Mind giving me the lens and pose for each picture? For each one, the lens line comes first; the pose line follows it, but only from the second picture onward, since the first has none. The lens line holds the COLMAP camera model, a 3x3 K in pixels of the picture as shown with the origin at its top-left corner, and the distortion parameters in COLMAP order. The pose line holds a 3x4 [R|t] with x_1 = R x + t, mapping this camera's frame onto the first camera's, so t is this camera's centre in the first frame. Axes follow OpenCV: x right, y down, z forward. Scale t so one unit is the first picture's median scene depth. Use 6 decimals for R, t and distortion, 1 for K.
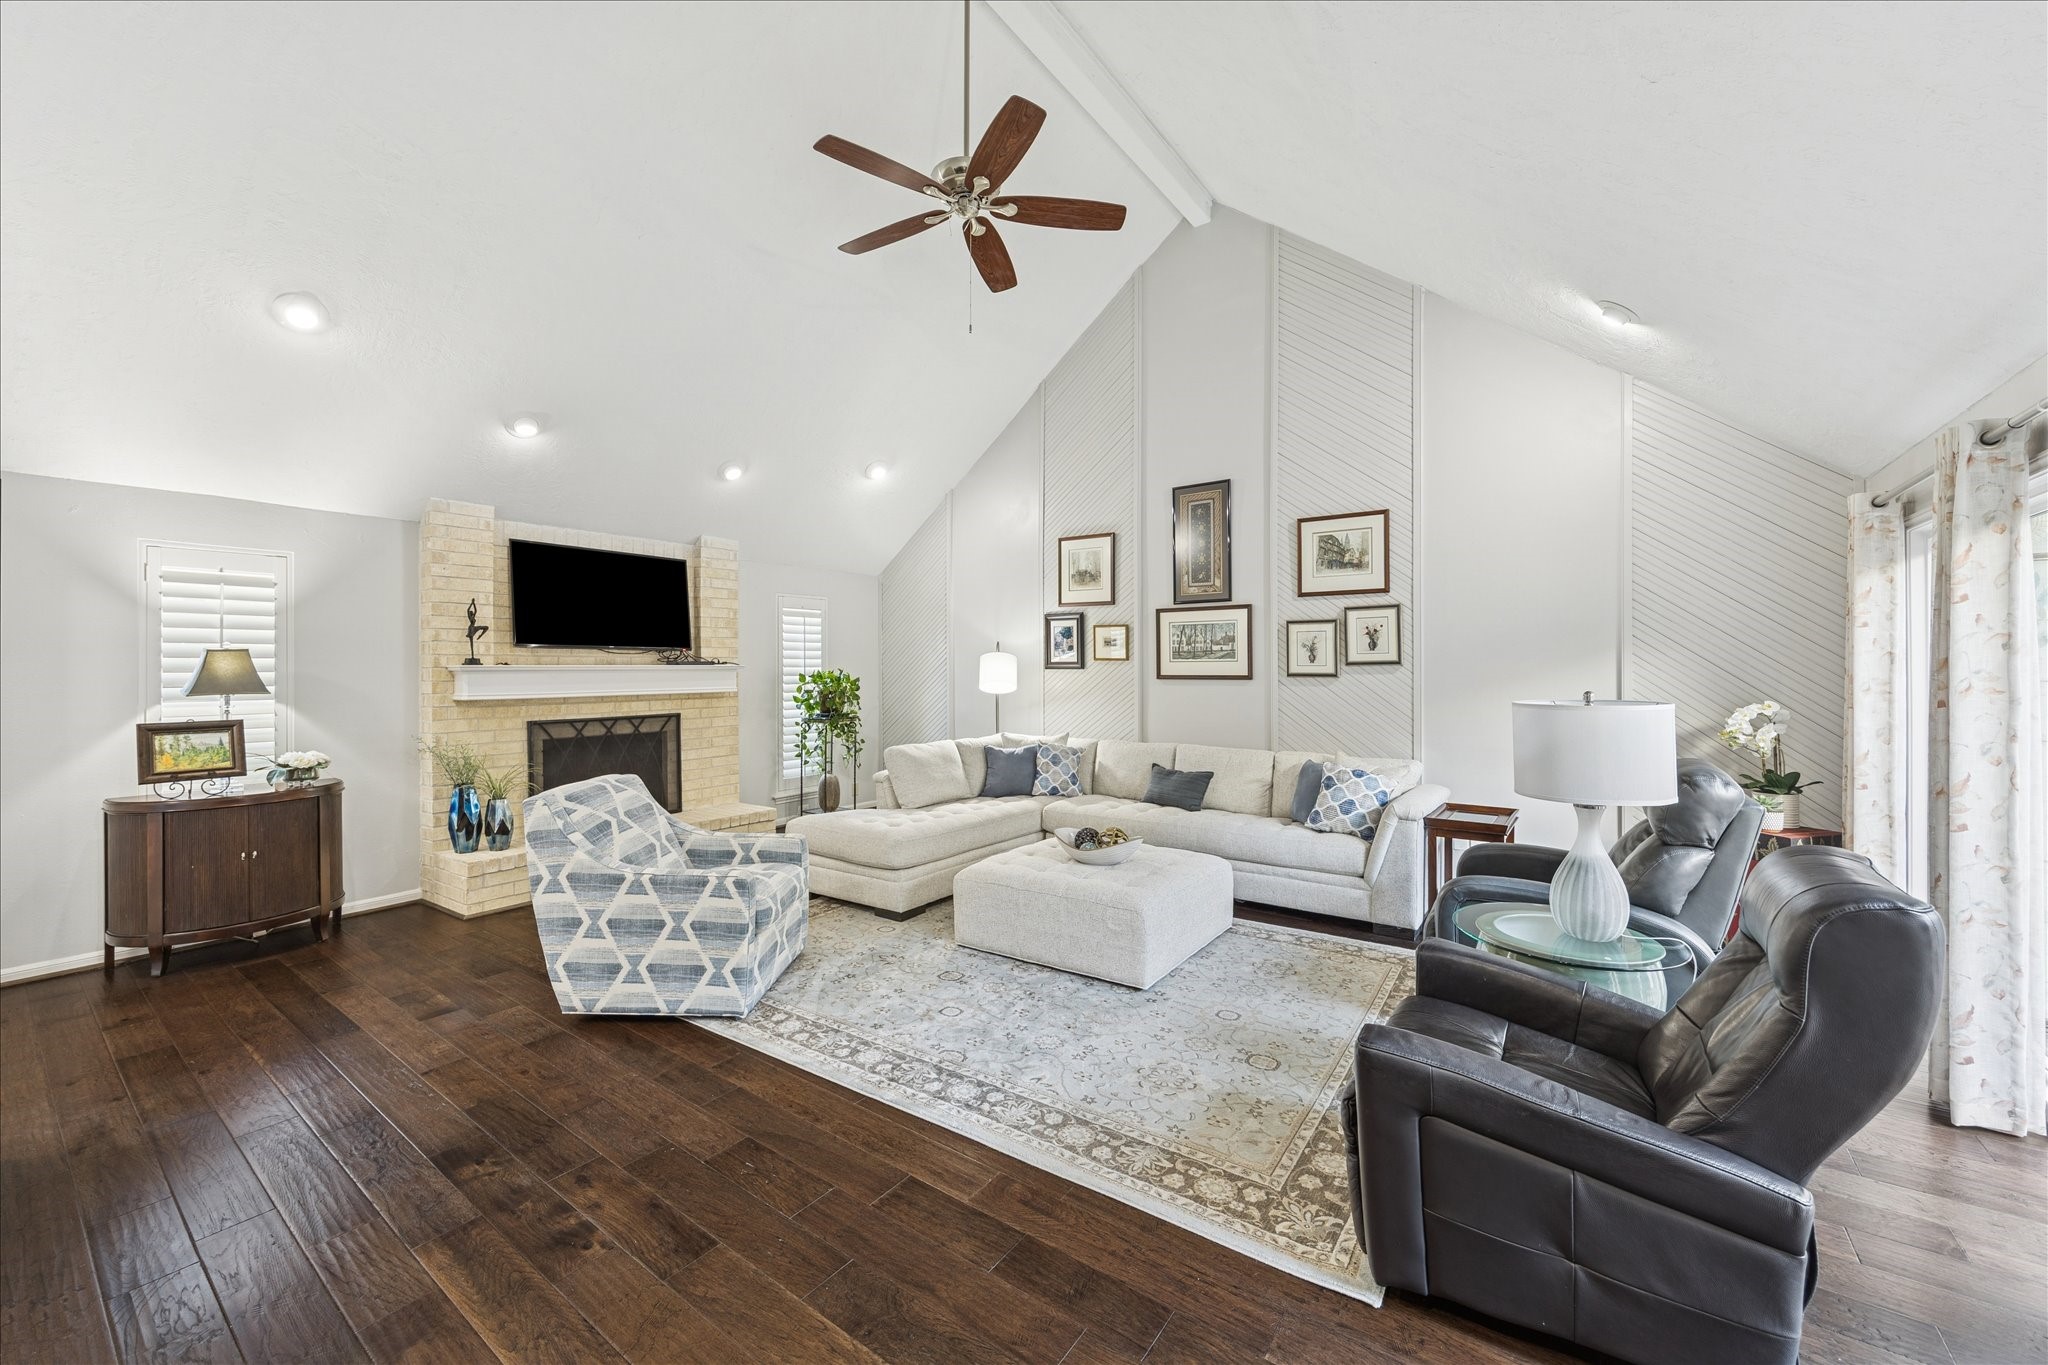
lens RADIAL K [[792.4, 0, 1030.3], [0, 792.4, 670.4], [0, 0, 1]] dist [0.003873, 0.000355]
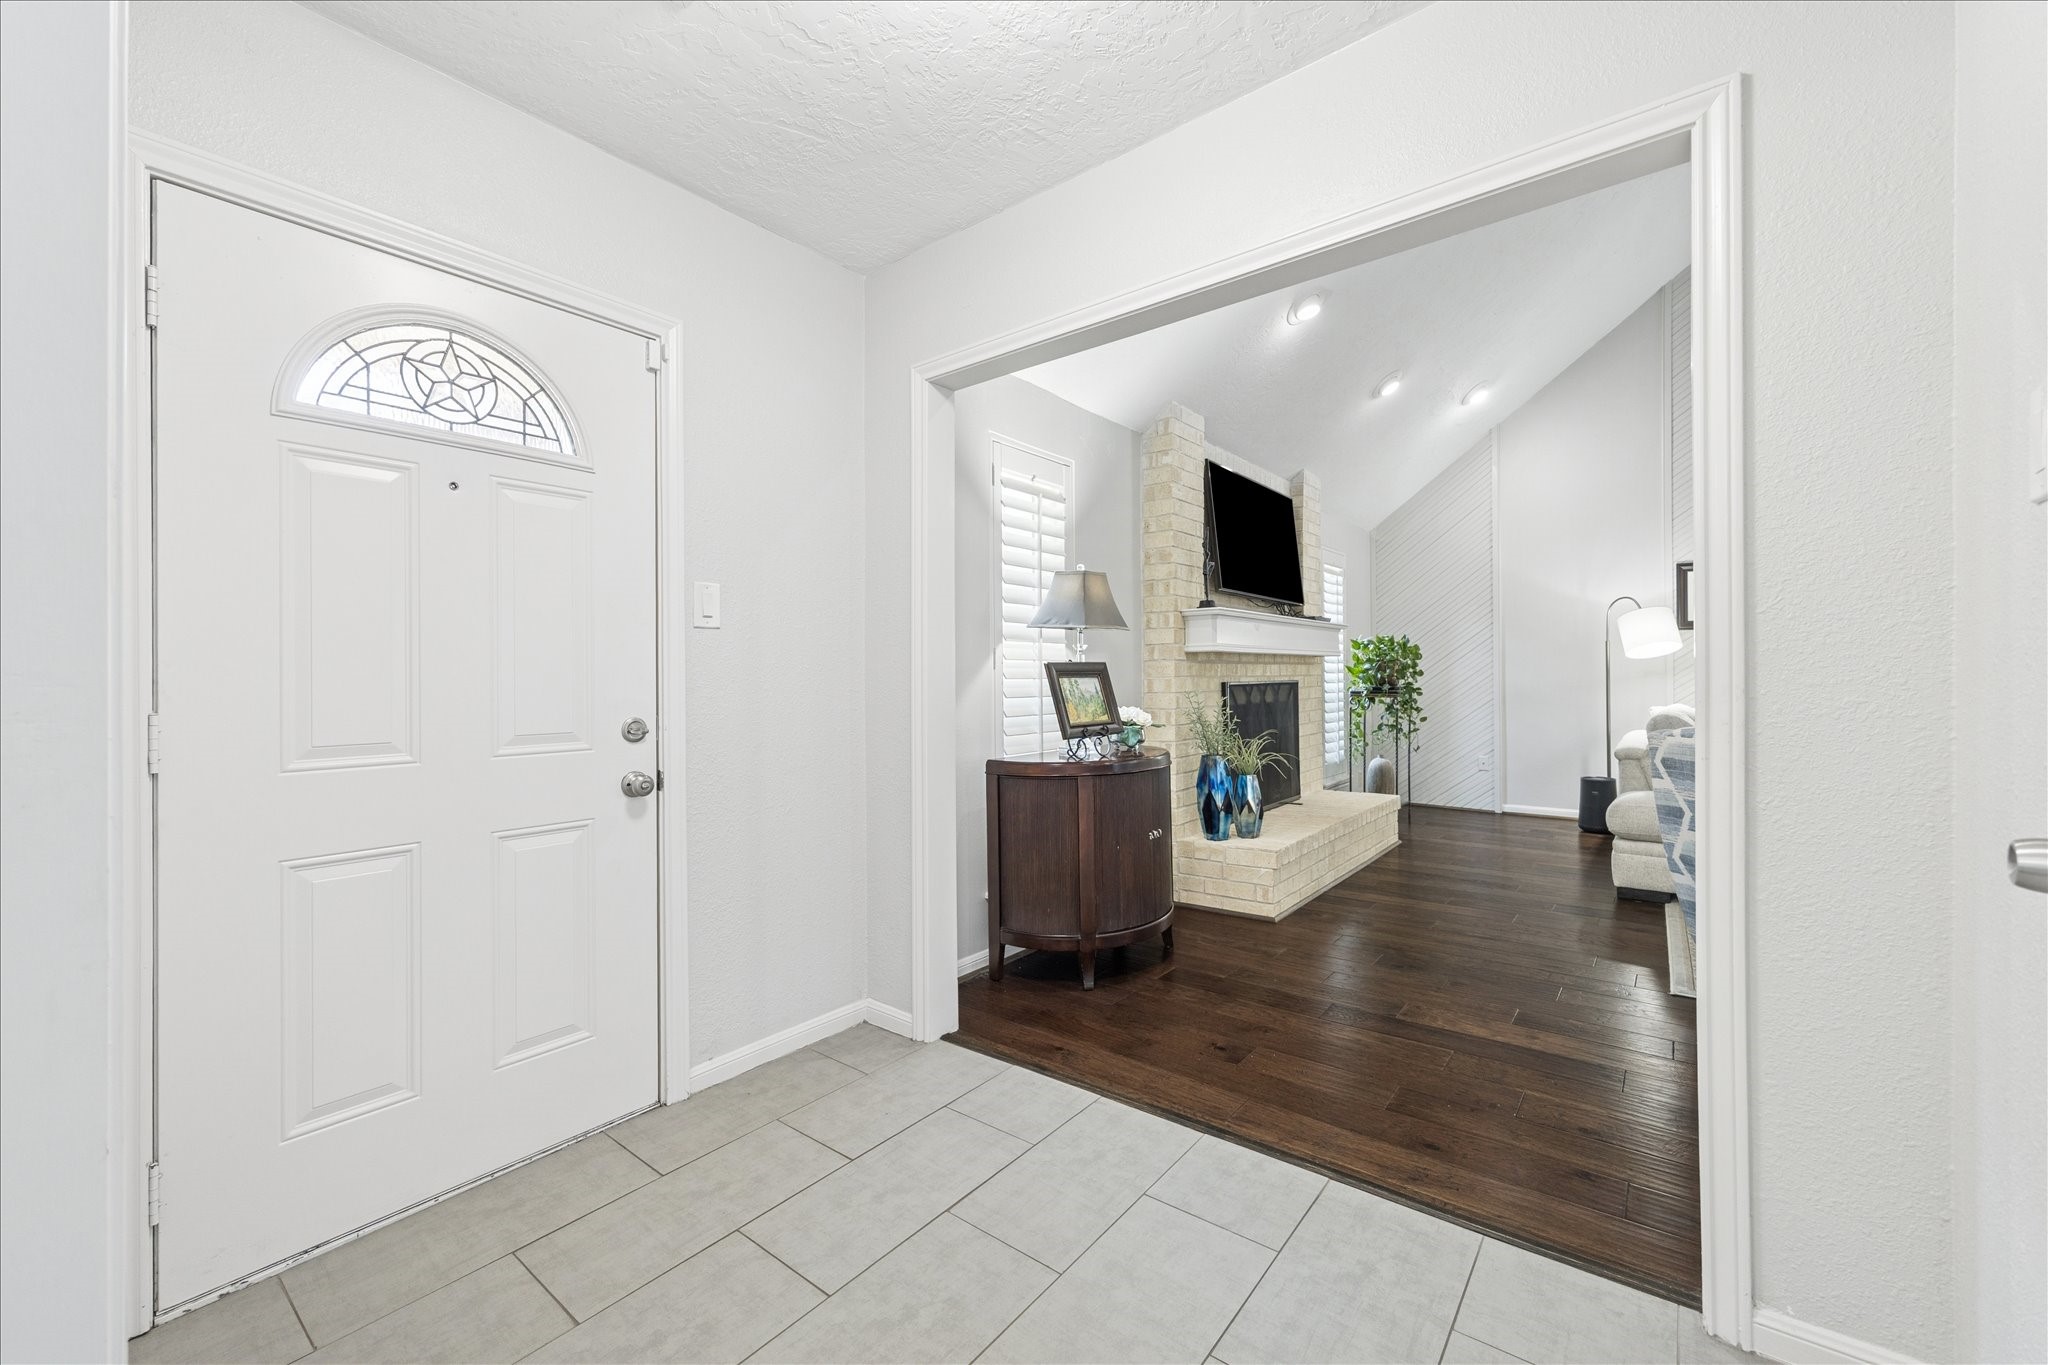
lens RADIAL K [[819.2, 0, 1023.4], [0, 819.2, 675.8], [0, 0, 1]] dist [-0.002539, -0.000097]
pose [[0.998333, -0.005666, -0.057445, -0.857061], [0.005290, 0.999964, -0.006699, 0.067064], [0.057481, 0.006384, 0.998326, 0.158490]]
